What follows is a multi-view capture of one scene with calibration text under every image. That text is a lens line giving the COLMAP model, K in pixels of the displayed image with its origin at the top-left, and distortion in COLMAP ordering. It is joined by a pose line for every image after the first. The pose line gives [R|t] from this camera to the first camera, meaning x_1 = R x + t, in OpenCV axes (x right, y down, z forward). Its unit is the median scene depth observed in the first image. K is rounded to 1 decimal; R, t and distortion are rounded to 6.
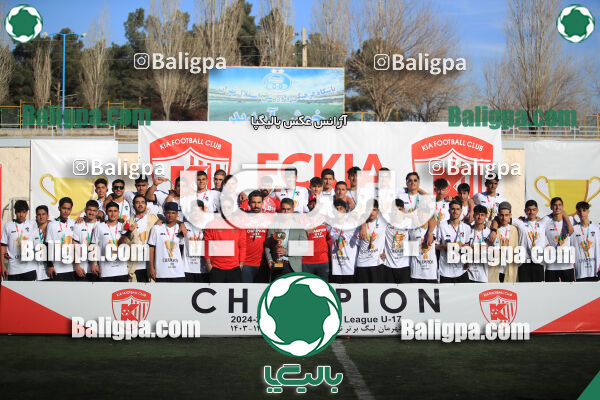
lens RADIAL K [[1275.0, 0, 300.0], [0, 1275.0, 200.0], [0, 0, 1]] dist [-0.126275, -0.324980]
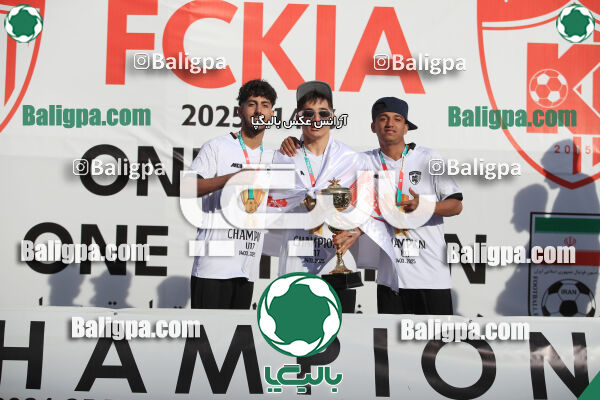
lens RADIAL K [[1504.0, 0, 300.0], [0, 1504.0, 200.0], [0, 0, 1]] dist [0.070080, 0.452121]
pose [[0.998474, 0.025463, 0.049013, 0.005570], [-0.024619, 0.999539, -0.017748, 0.029467], [-0.049442, 0.016514, 0.998640, 0.406904]]
